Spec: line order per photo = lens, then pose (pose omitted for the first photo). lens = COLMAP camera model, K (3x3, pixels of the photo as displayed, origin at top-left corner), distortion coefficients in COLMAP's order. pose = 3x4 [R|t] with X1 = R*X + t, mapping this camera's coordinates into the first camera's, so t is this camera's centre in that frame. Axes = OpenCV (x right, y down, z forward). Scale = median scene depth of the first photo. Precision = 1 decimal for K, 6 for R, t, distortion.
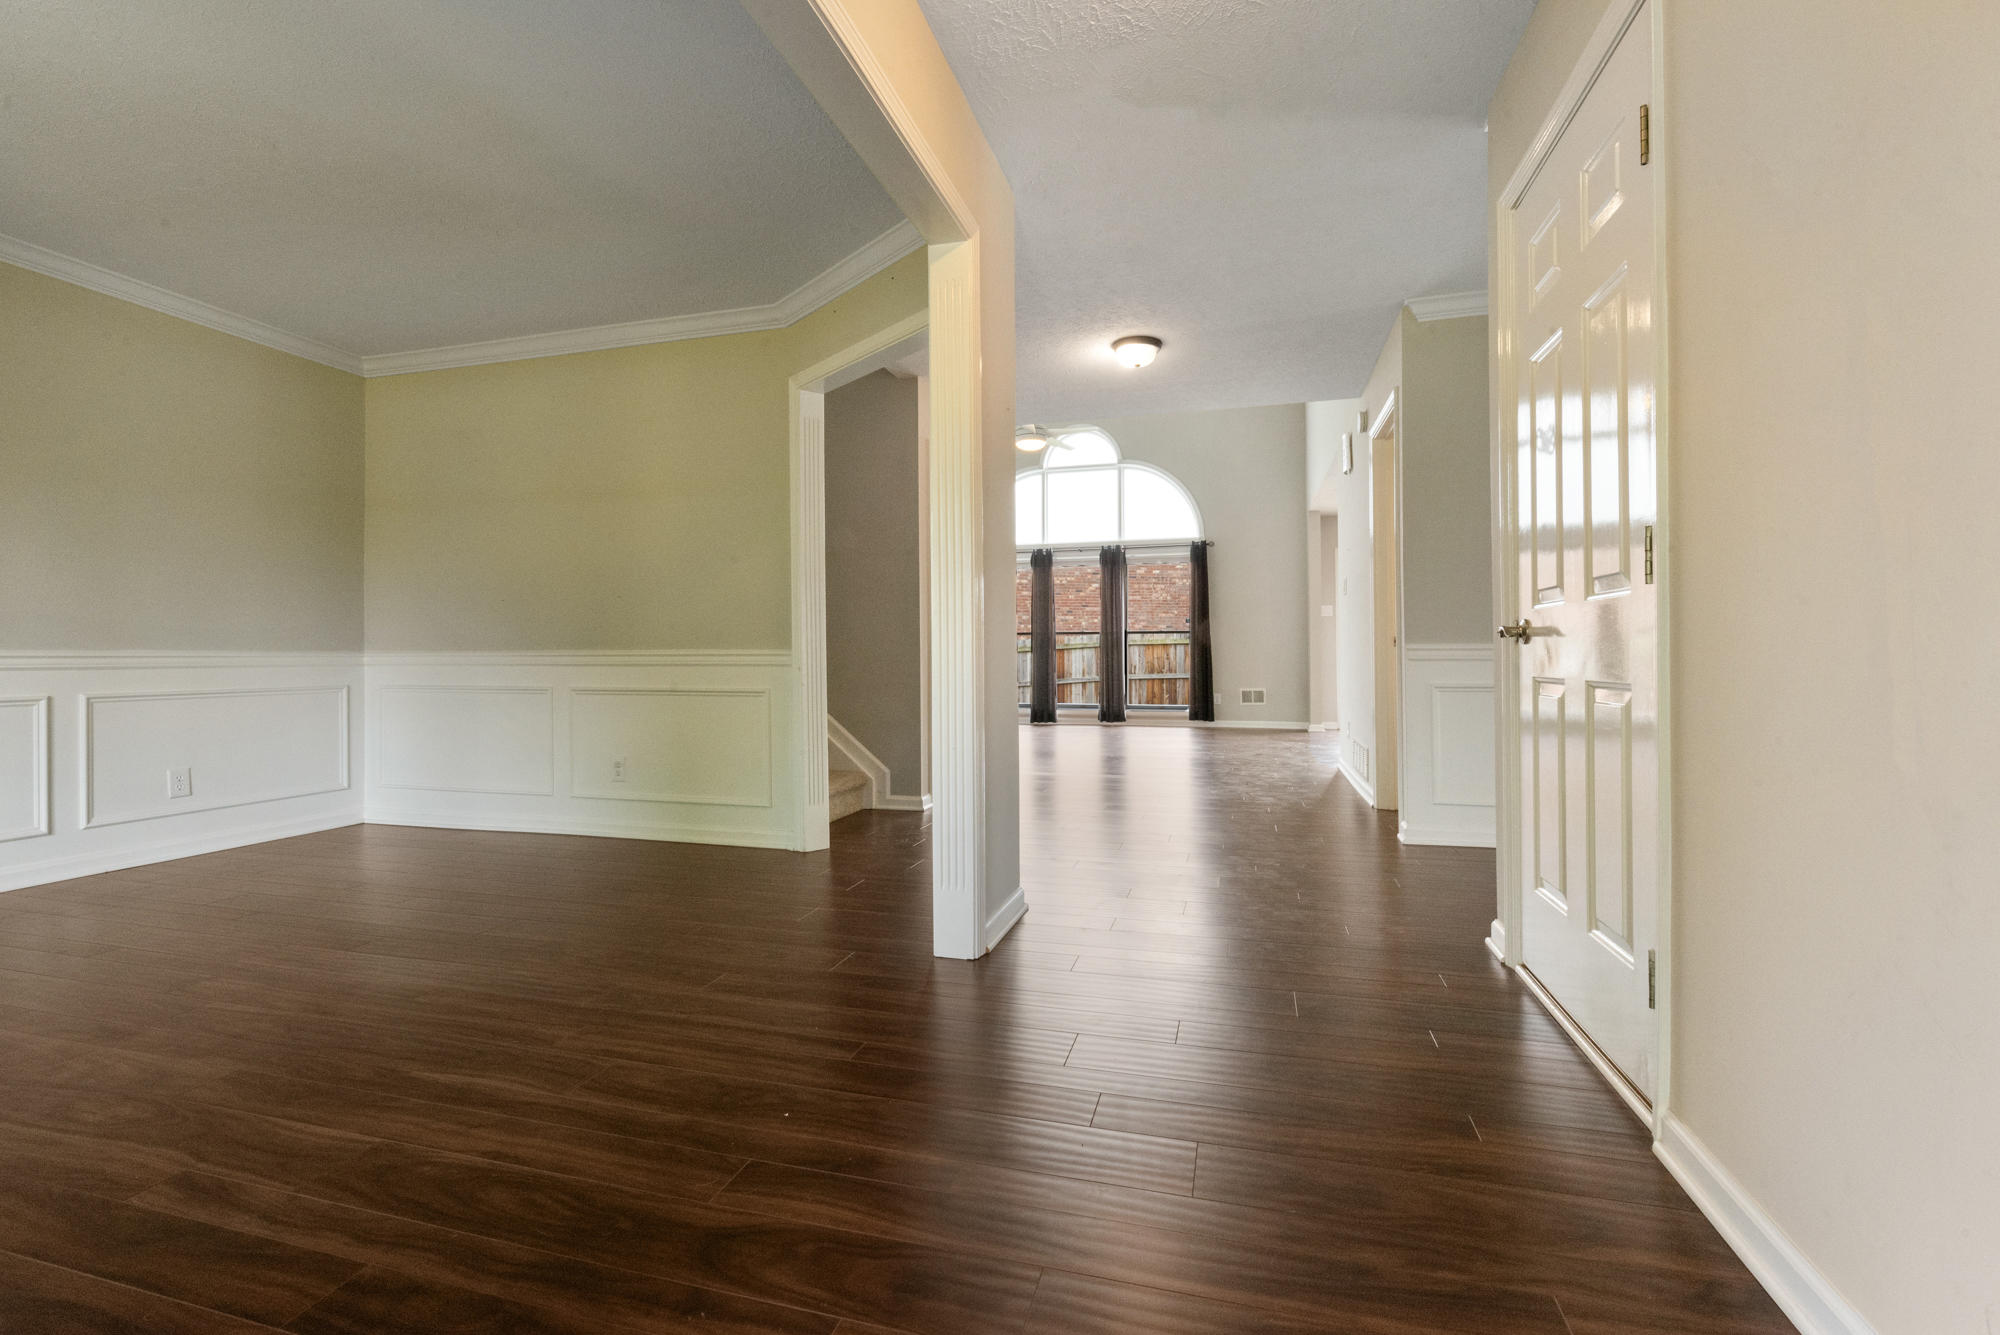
lens RADIAL K [[866.4, 0, 995.1], [0, 866.4, 653.0], [0, 0, 1]] dist [0.000942, 0.000235]
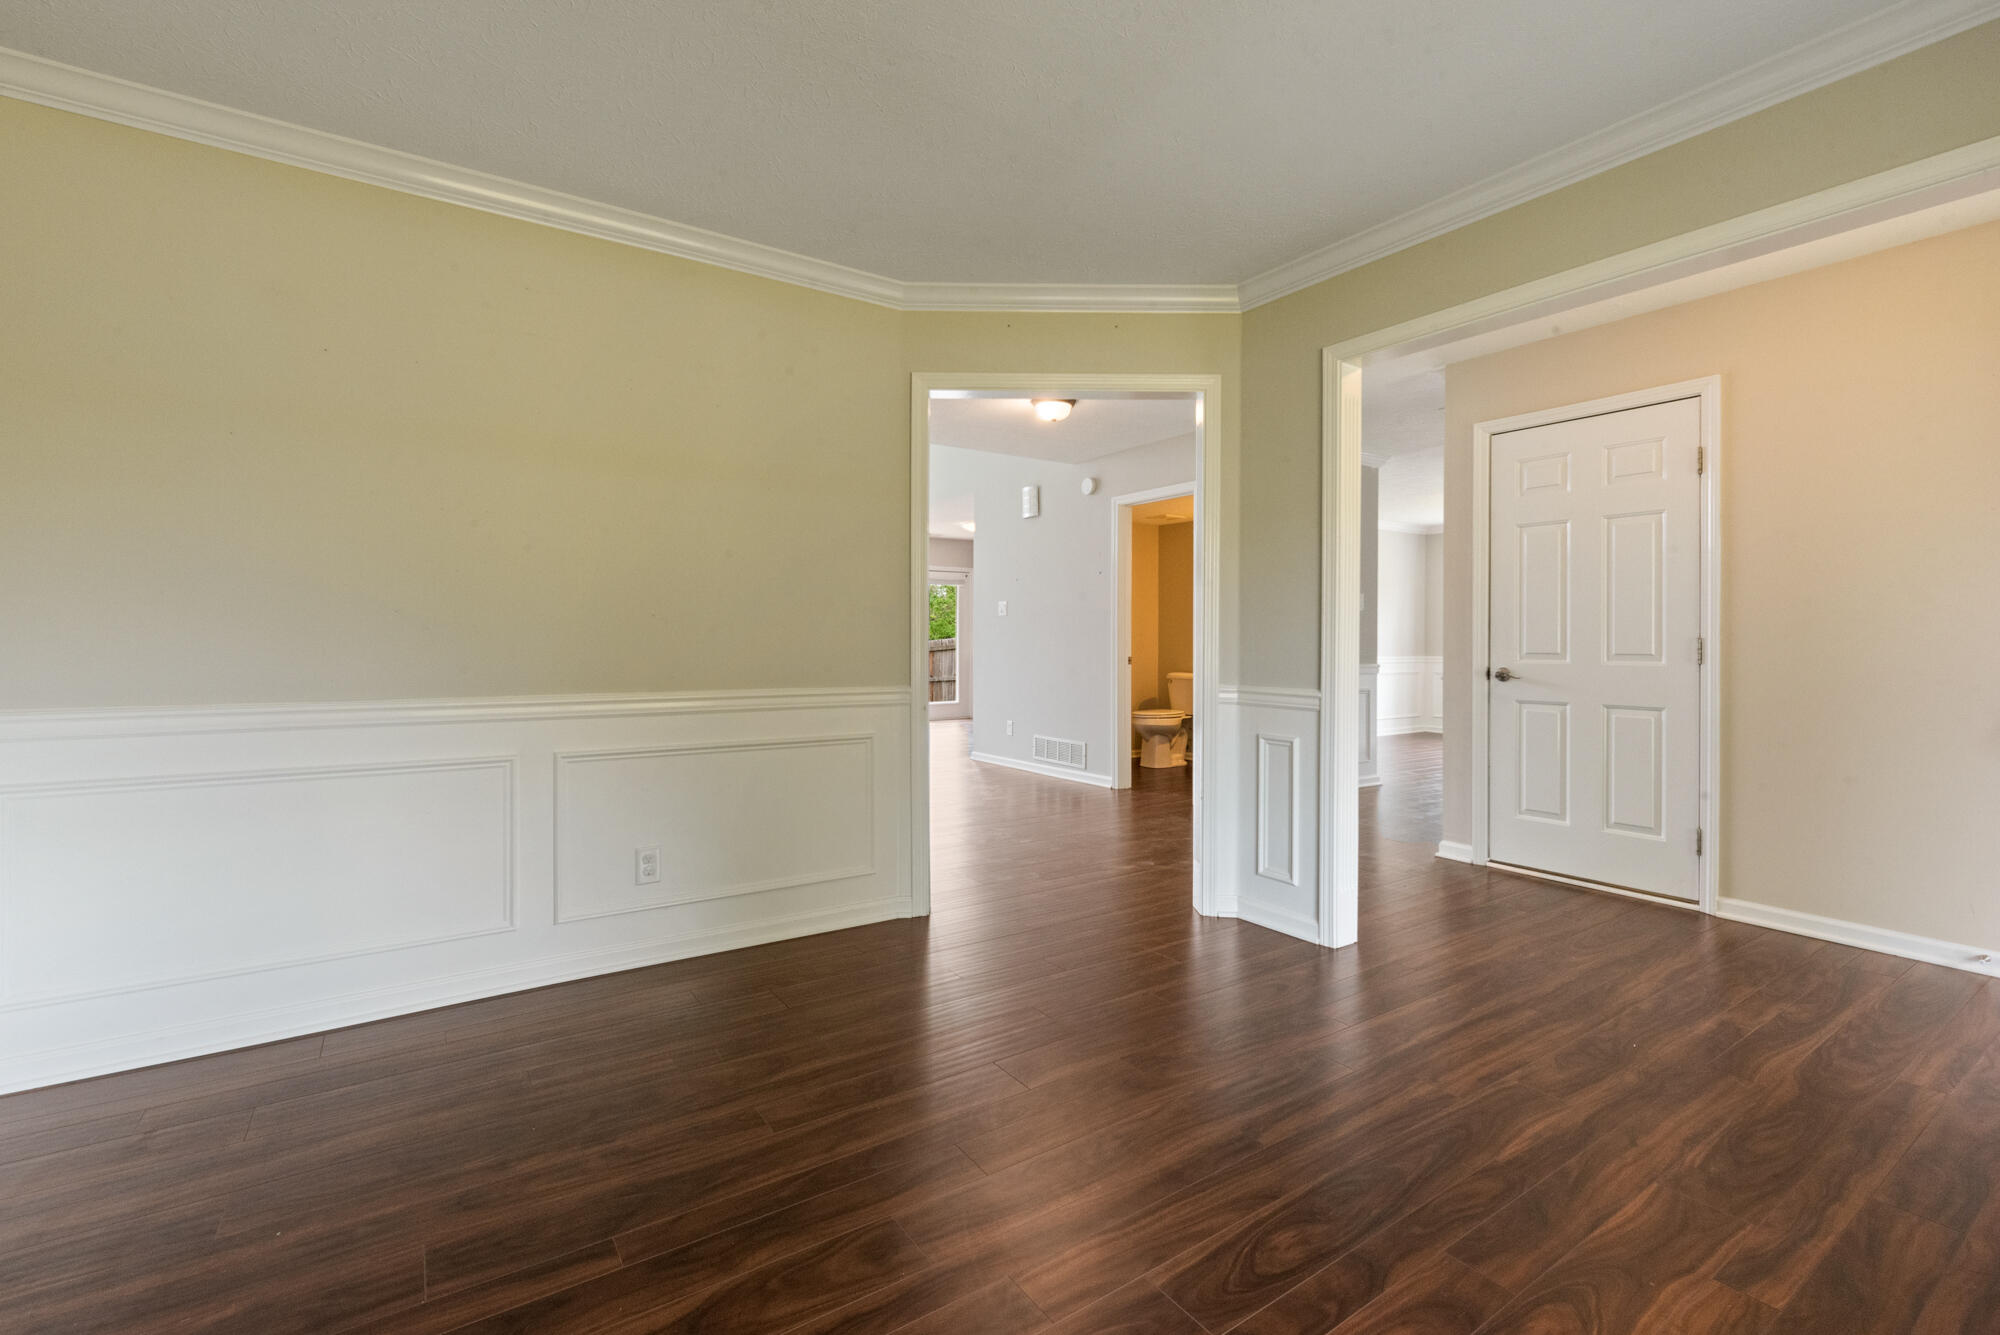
lens RADIAL K [[874.8, 0, 994.0], [0, 874.8, 634.3], [0, 0, 1]] dist [-0.000392, -0.000130]
pose [[0.646137, 0.009010, 0.763169, -1.851825], [-0.006240, 0.999959, -0.006523, -0.108515], [-0.763196, -0.000547, 0.646167, 0.812980]]
